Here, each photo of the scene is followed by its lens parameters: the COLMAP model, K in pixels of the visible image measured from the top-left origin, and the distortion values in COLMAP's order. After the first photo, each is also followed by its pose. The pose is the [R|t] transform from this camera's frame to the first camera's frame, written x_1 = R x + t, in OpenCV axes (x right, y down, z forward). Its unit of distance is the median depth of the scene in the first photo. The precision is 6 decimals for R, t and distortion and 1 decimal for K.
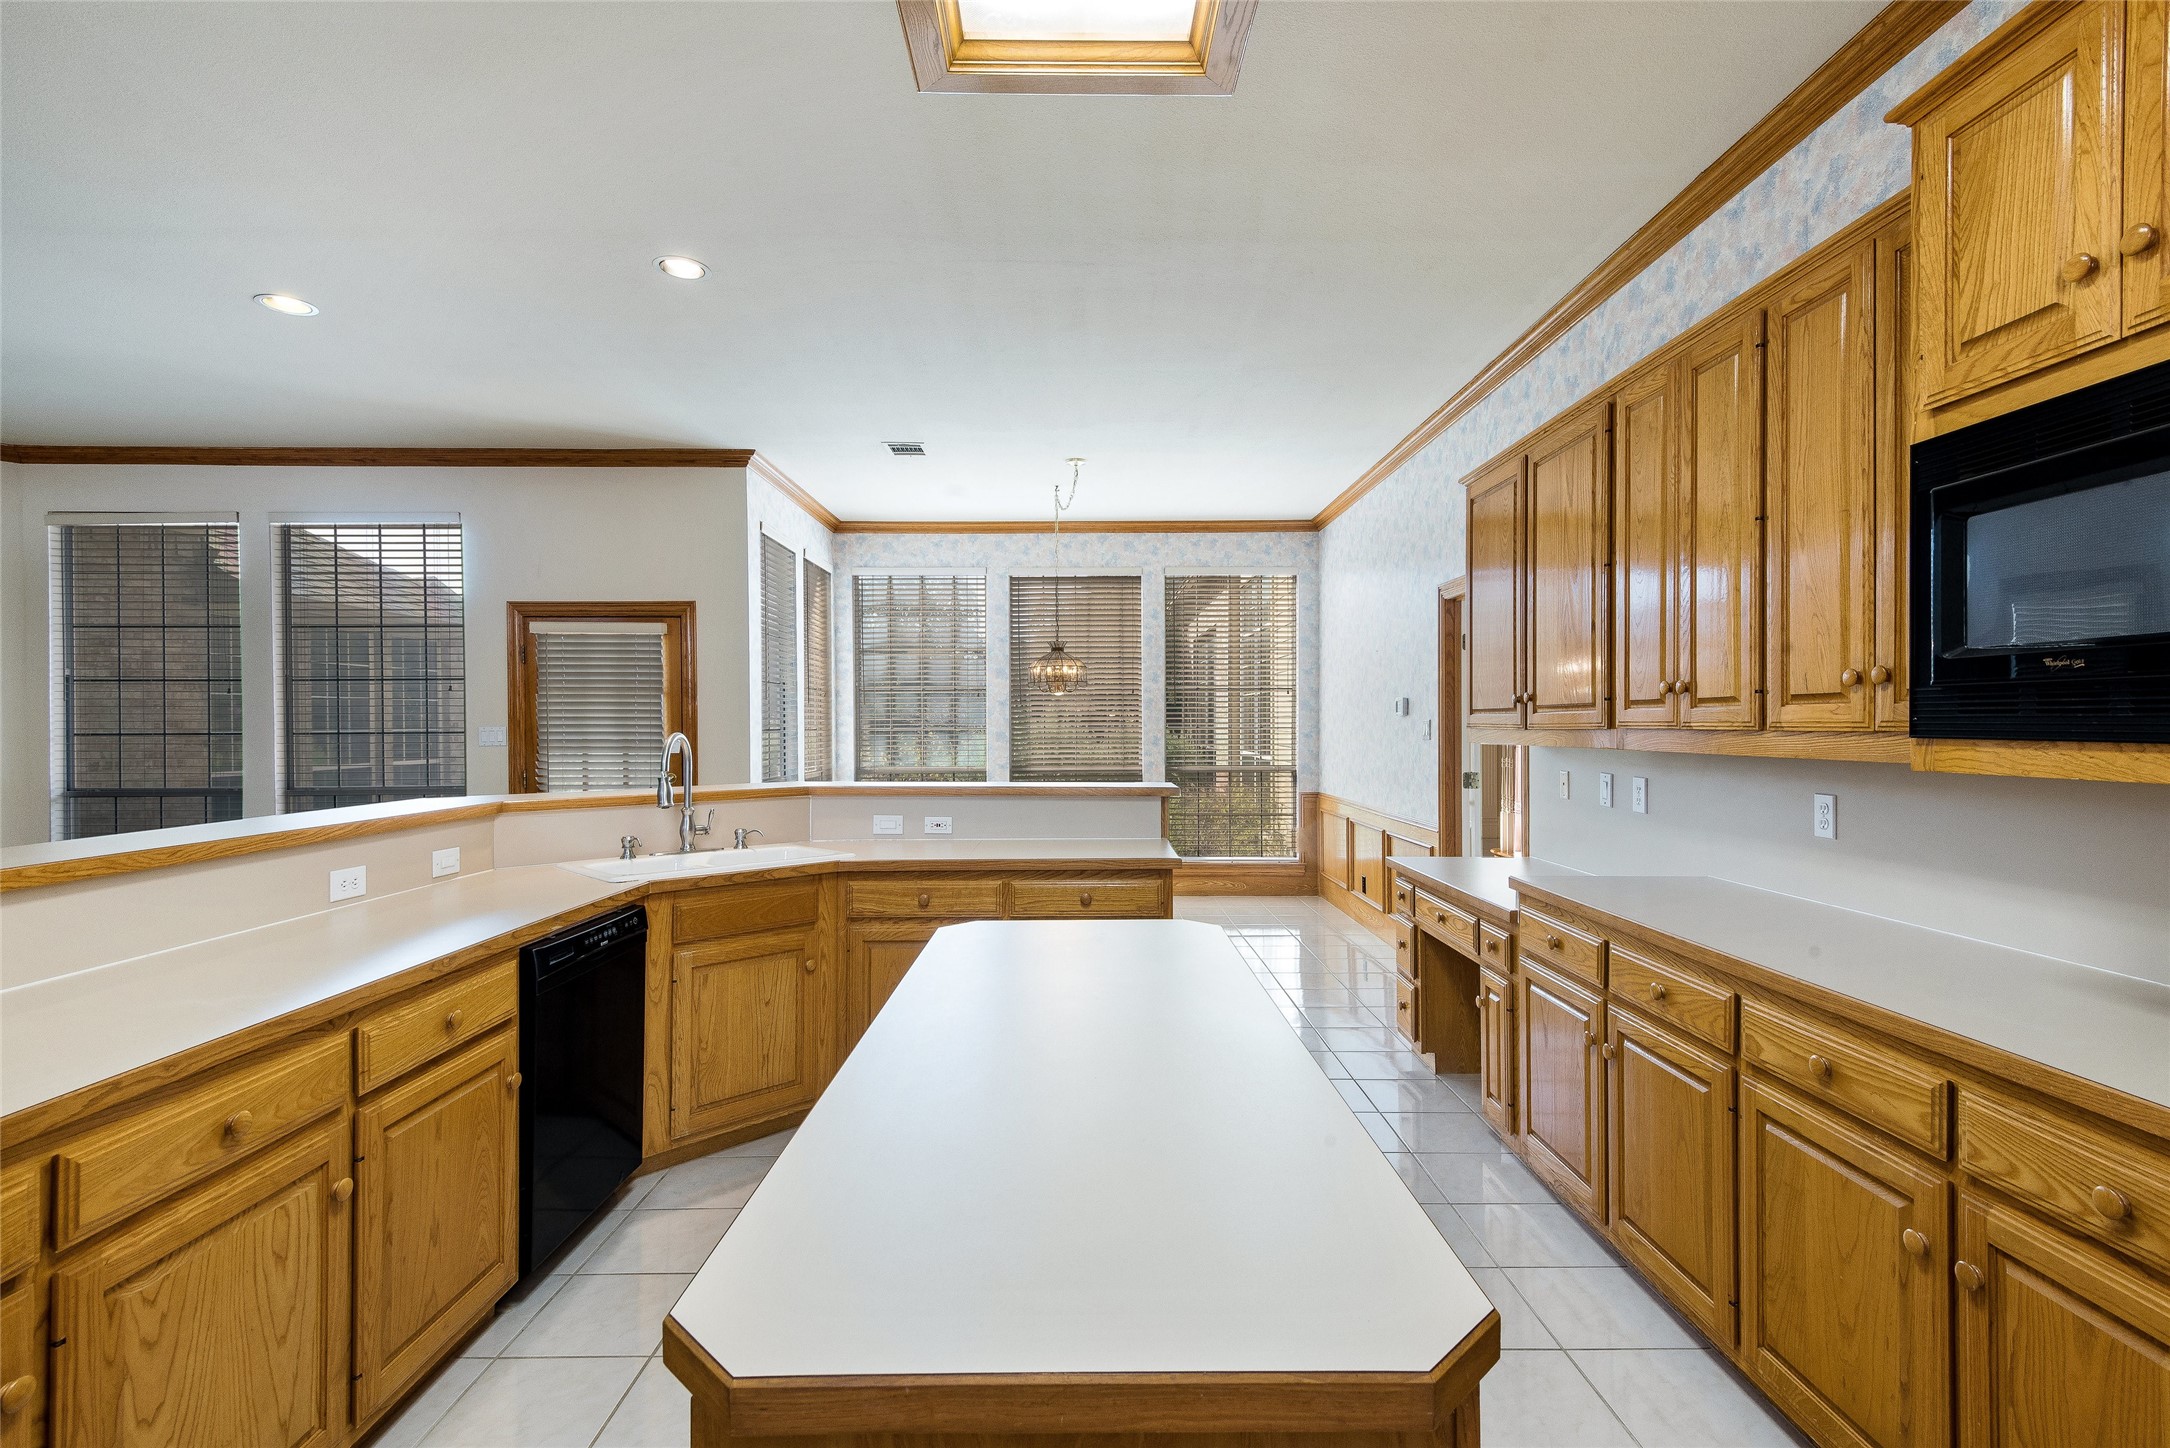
lens RADIAL K [[1016.6, 0, 1117.5], [0, 1016.6, 724.8], [0, 0, 1]] dist [0.037273, -0.015725]
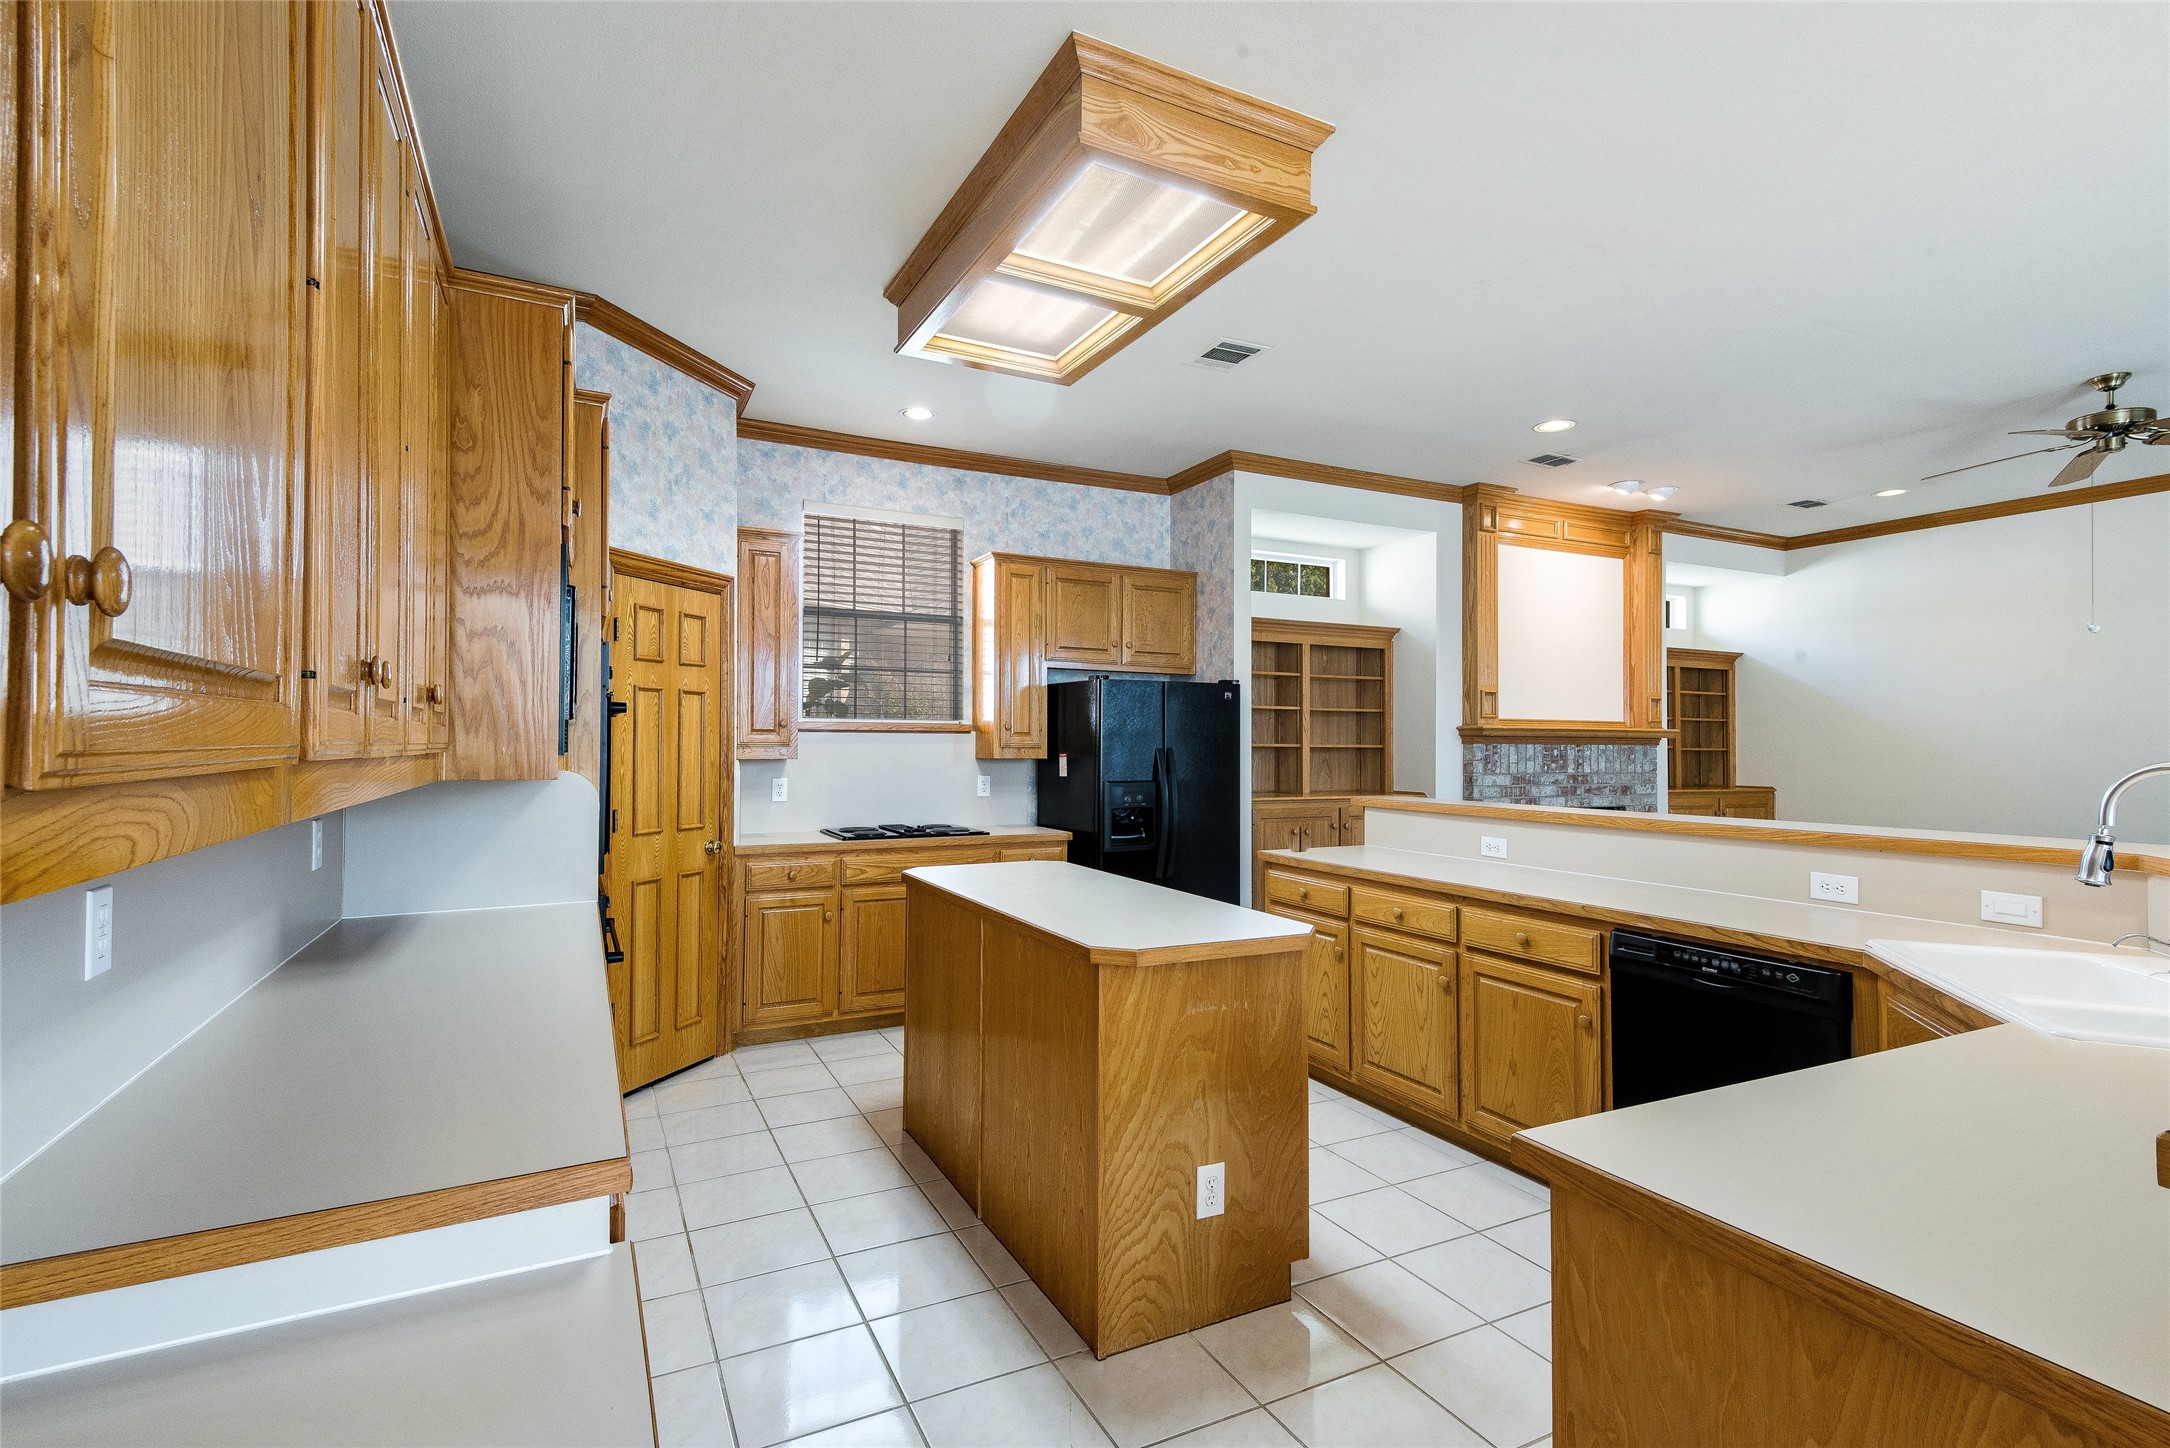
lens RADIAL K [[1016.6, 0, 1083.7], [0, 1016.6, 733.9], [0, 0, 1]] dist [0.037273, -0.015725]
pose [[-0.906990, -0.001398, -0.421150, 0.169066], [0.002024, 0.999968, -0.007679, -0.002222], [0.421147, -0.007818, -0.906959, 0.604560]]
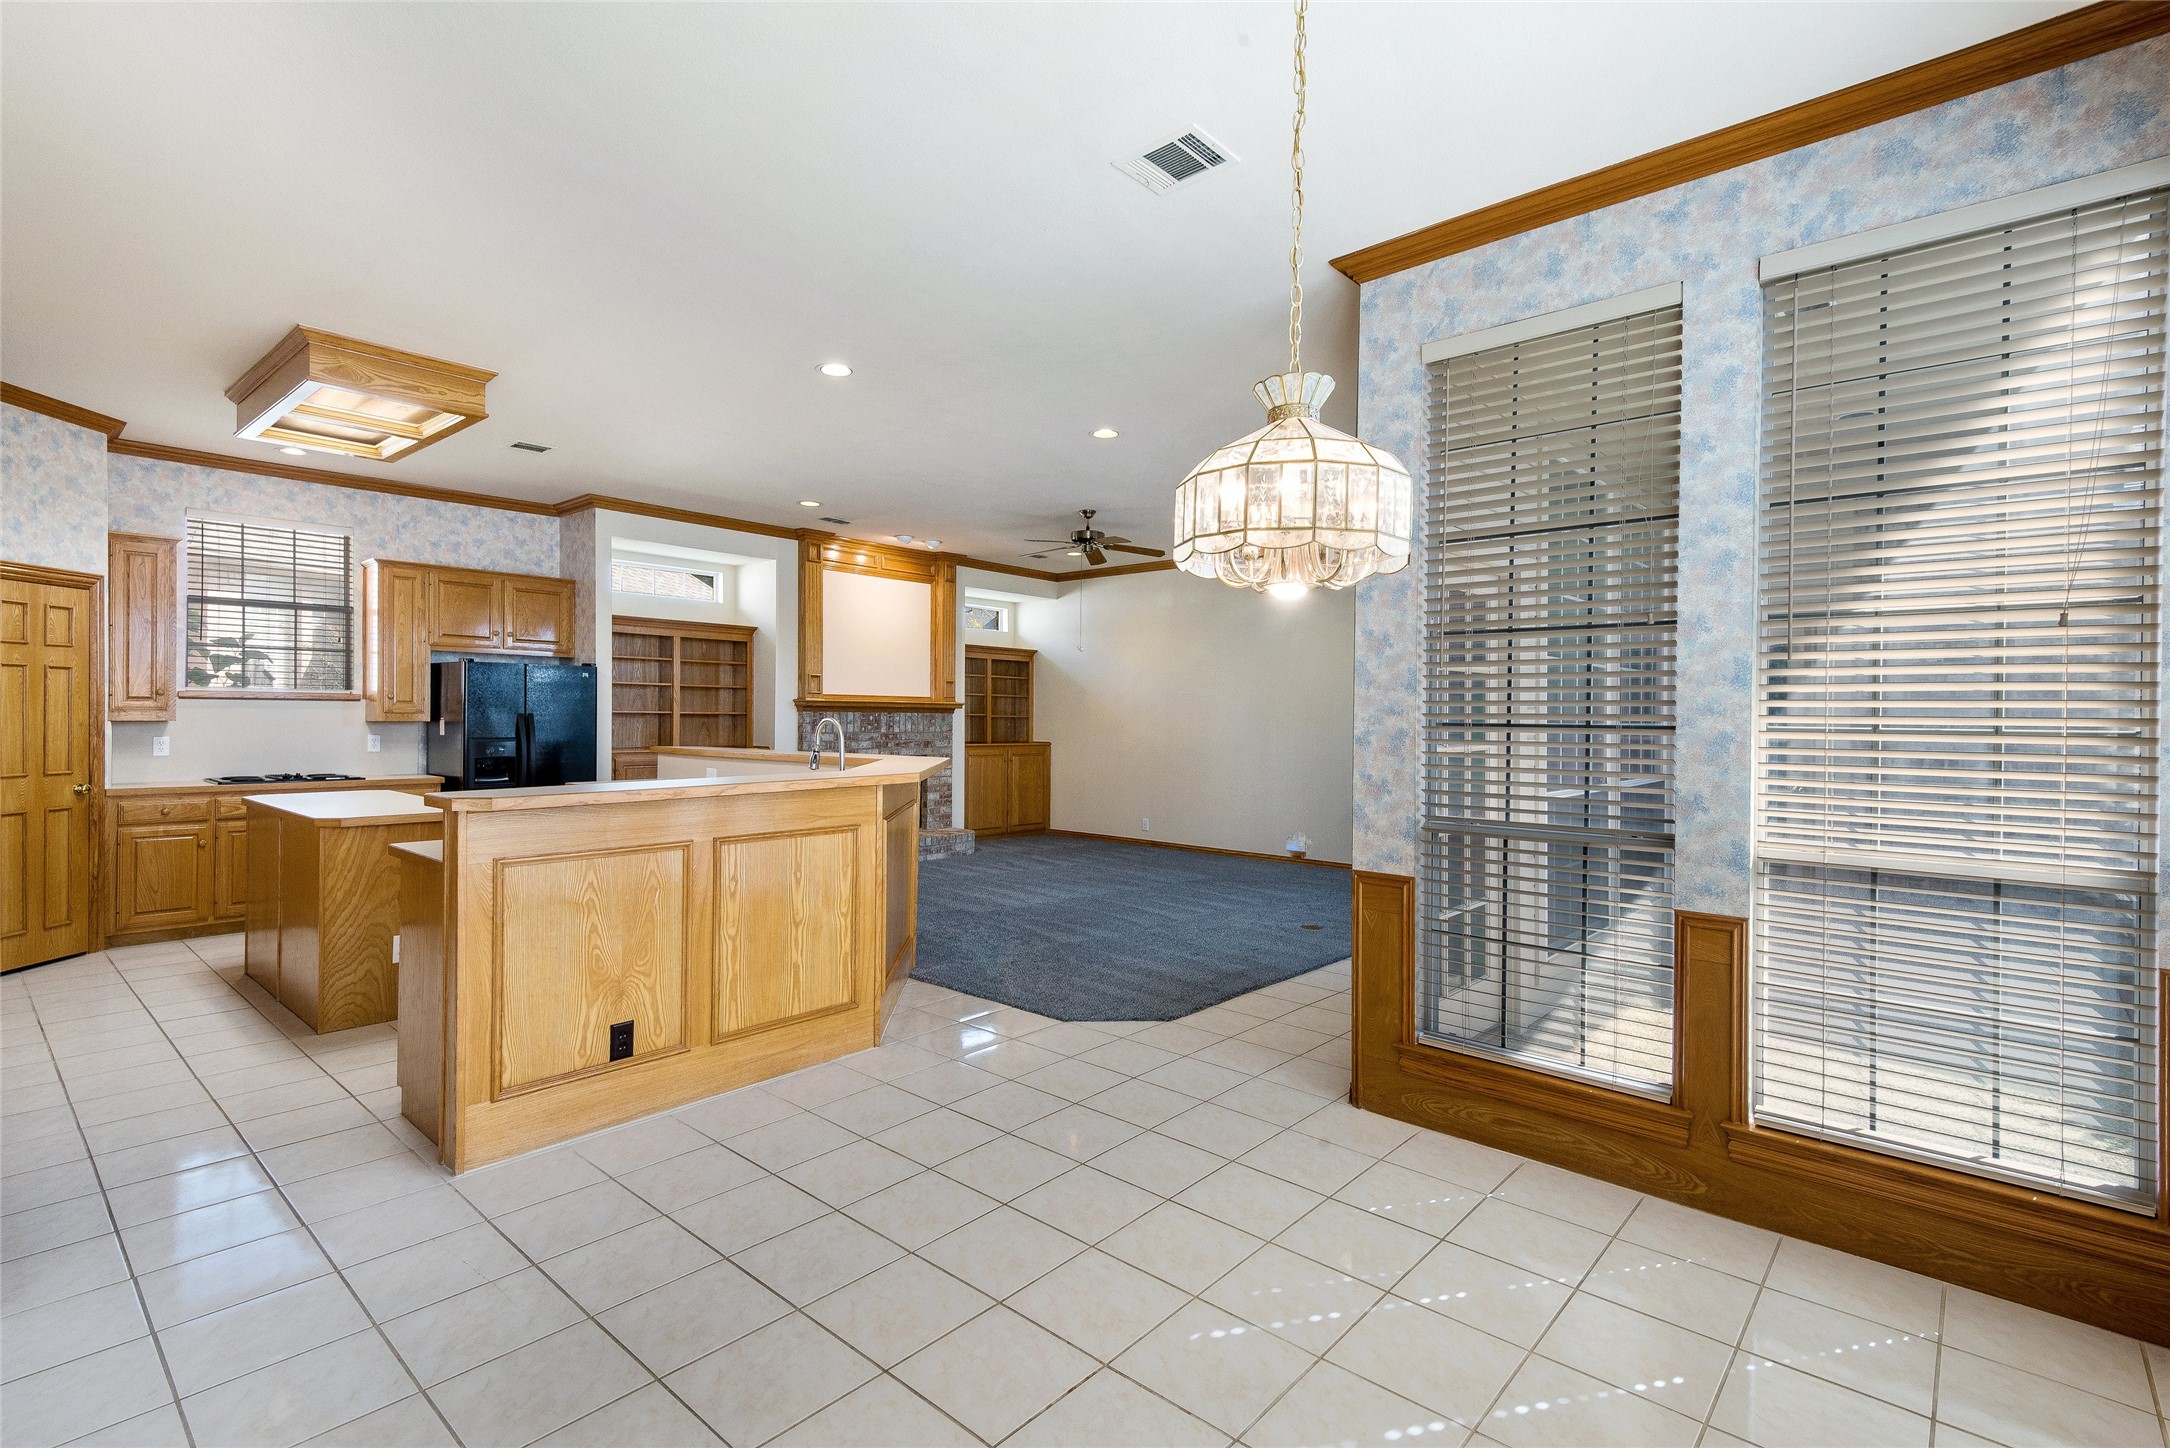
lens RADIAL K [[1016.6, 0, 1074.6], [0, 1016.6, 720.2], [0, 0, 1]] dist [0.037273, -0.015725]
pose [[-0.691732, 0.004387, -0.722141, 0.161108], [-0.003274, 0.999952, 0.009211, -0.001712], [0.722147, 0.008736, -0.691685, 1.007610]]
